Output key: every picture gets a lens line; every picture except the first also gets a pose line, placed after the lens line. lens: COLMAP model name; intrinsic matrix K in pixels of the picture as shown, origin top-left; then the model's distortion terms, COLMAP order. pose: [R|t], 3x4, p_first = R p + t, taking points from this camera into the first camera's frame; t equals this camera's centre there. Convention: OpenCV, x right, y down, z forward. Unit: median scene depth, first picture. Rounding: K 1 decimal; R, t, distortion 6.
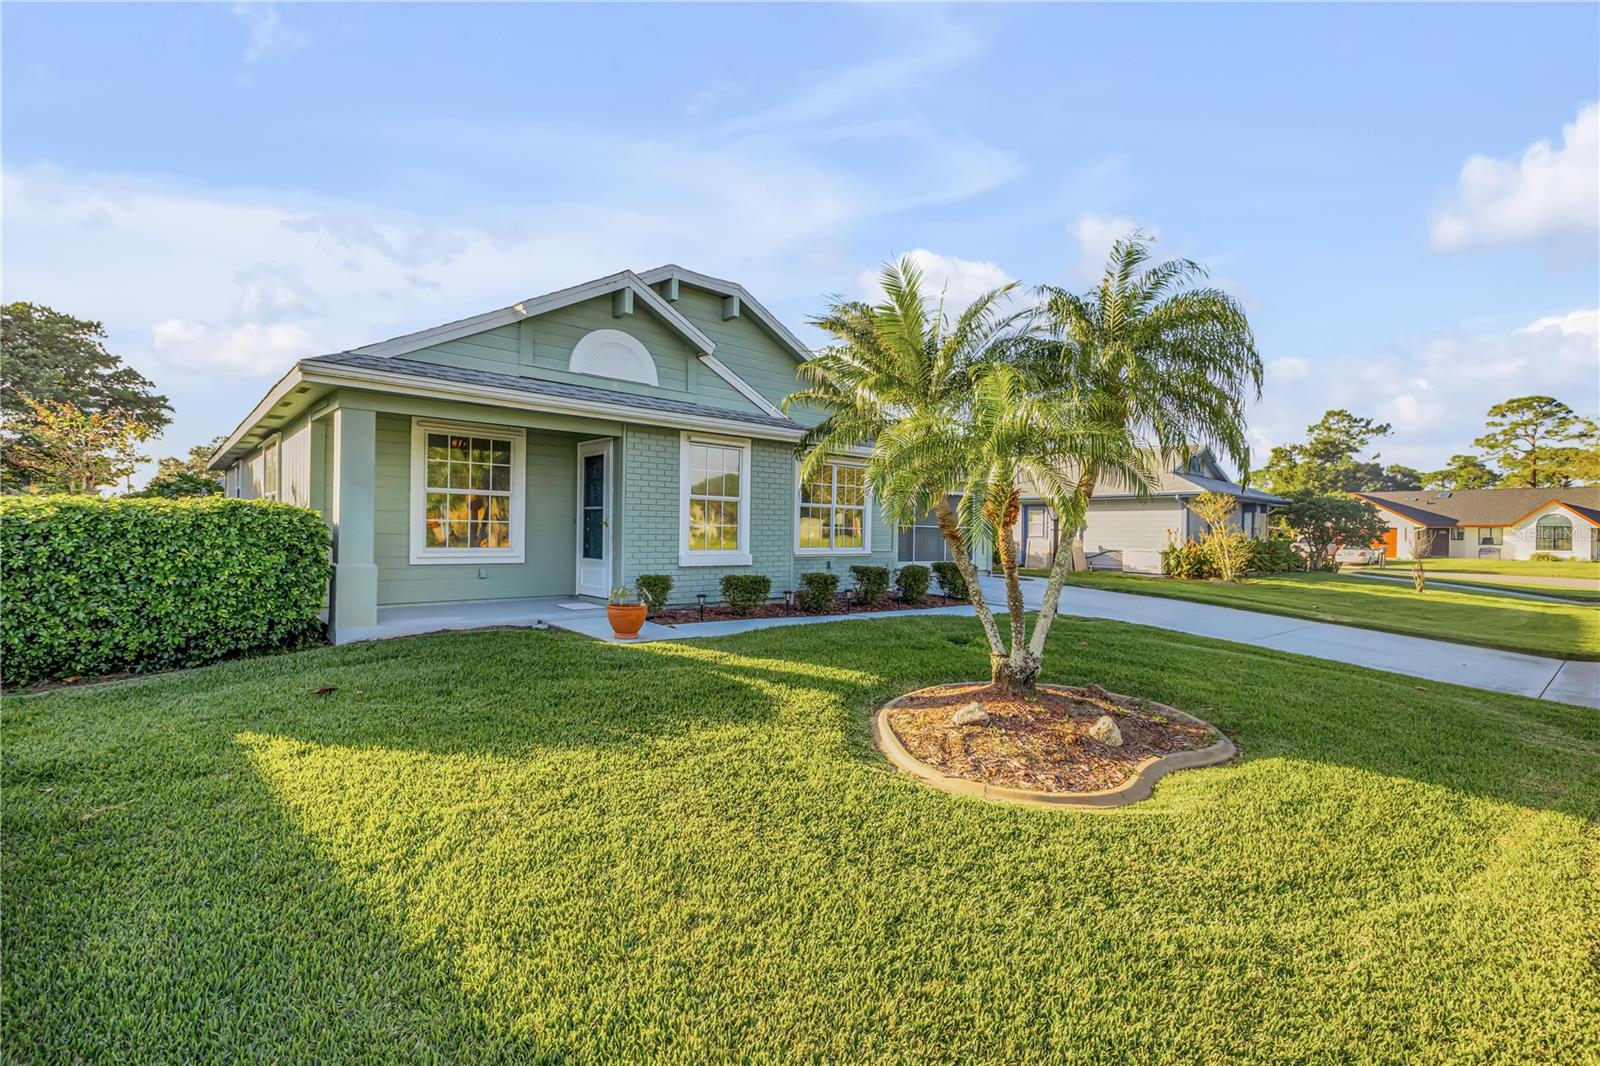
lens RADIAL K [[702.6, 0, 802.9], [0, 702.6, 526.2], [0, 0, 1]] dist [0.001320, 0.000054]
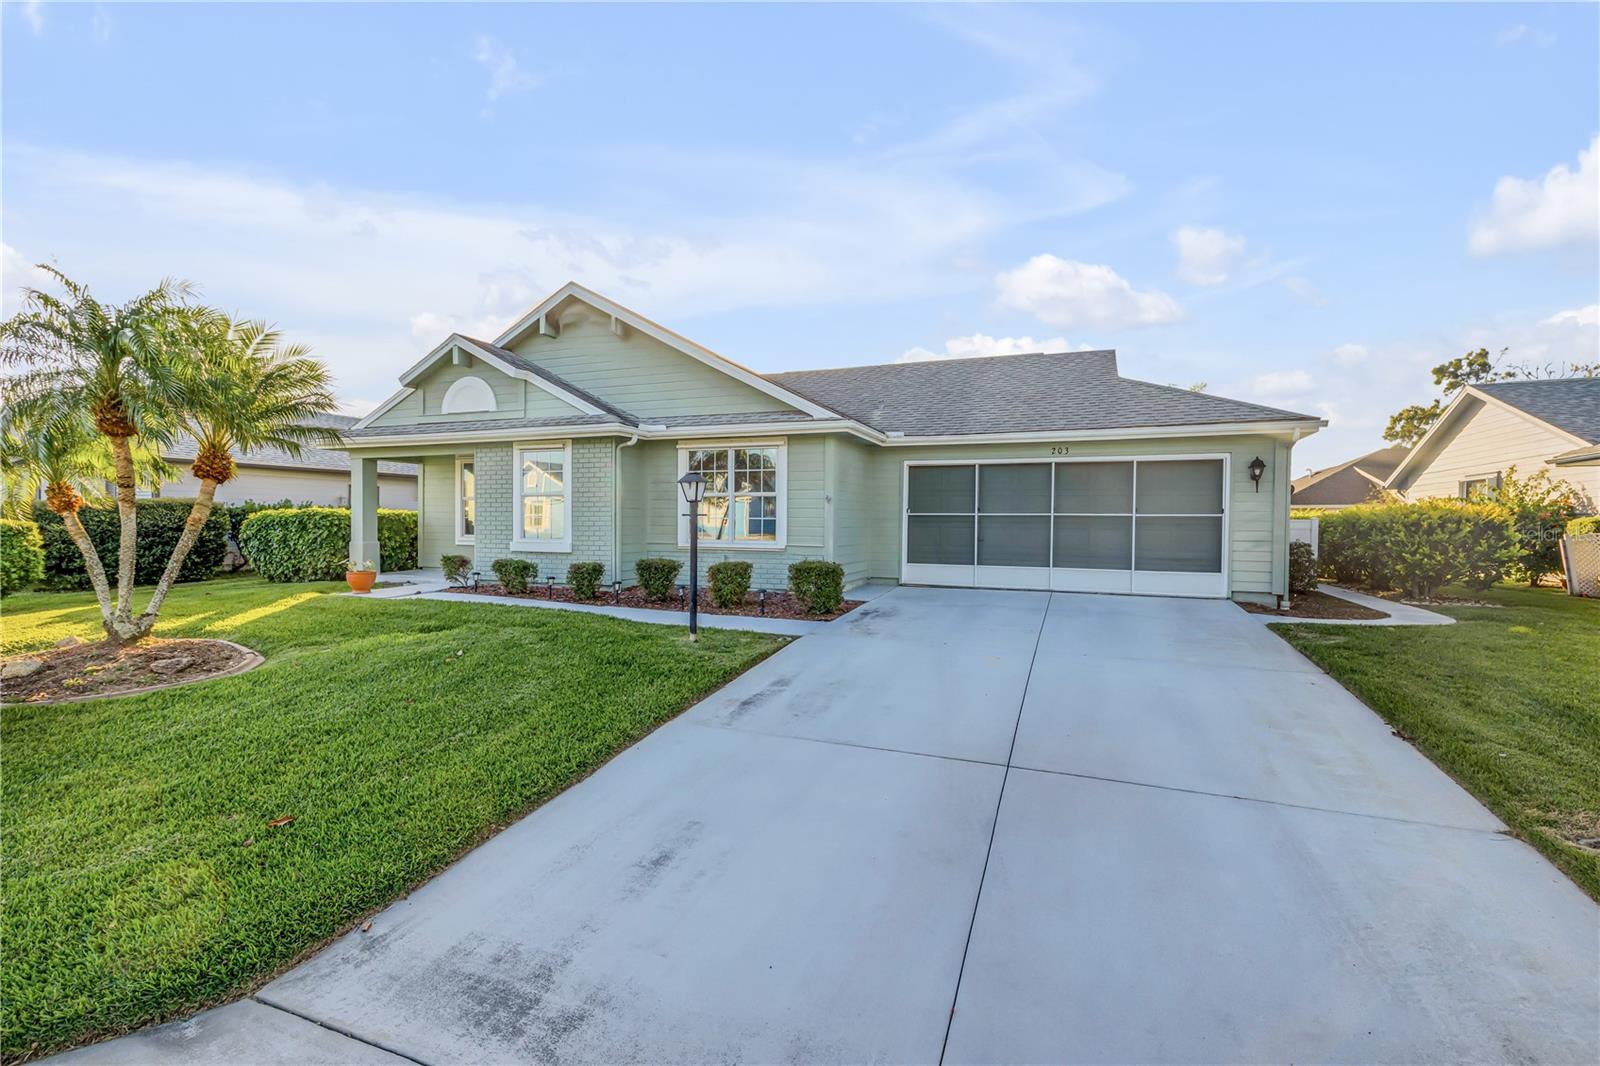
lens RADIAL K [[702.6, 0, 793.9], [0, 702.6, 529.9], [0, 0, 1]] dist [0.001320, 0.000054]
pose [[0.464584, 0.002254, -0.885526, 1.051256], [0.007947, 0.999946, 0.006715, 0.014540], [0.885493, -0.010157, 0.464541, 0.771837]]
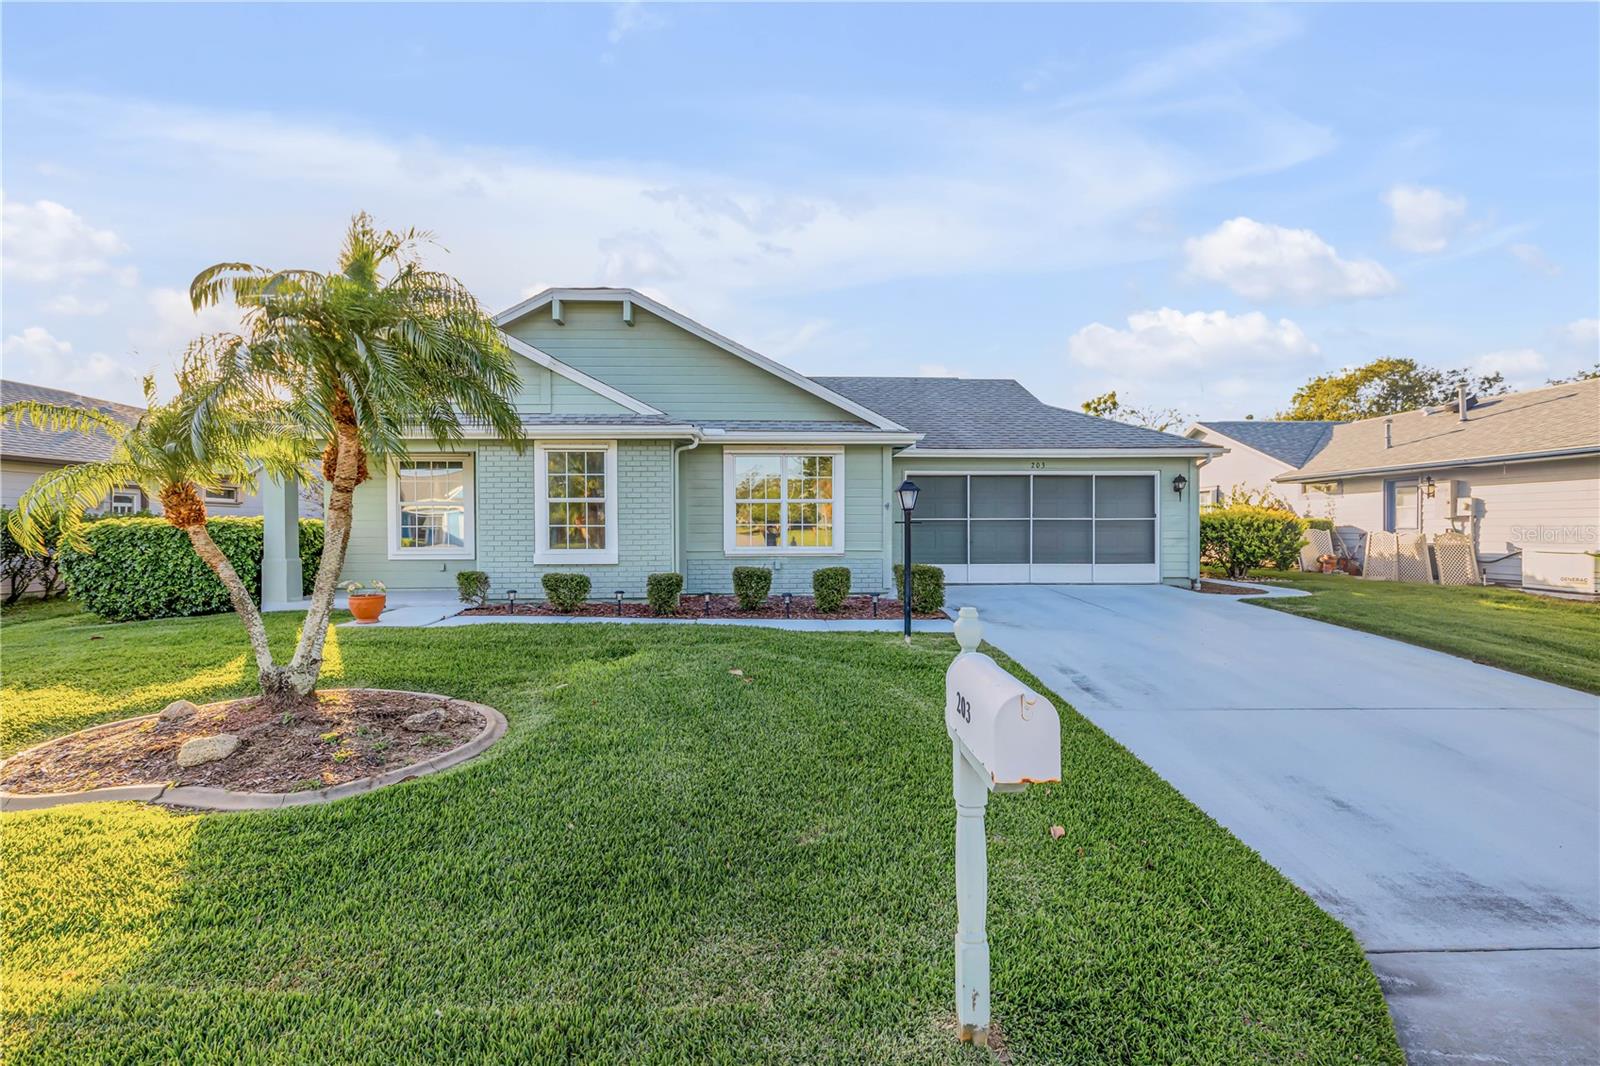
lens RADIAL K [[702.6, 0, 788.7], [0, 702.6, 540.4], [0, 0, 1]] dist [0.001320, 0.000054]
pose [[0.770727, -0.001771, -0.637163, 0.747237], [0.019716, 0.999584, 0.021070, 0.004186], [0.636860, -0.028802, 0.770441, 0.360029]]
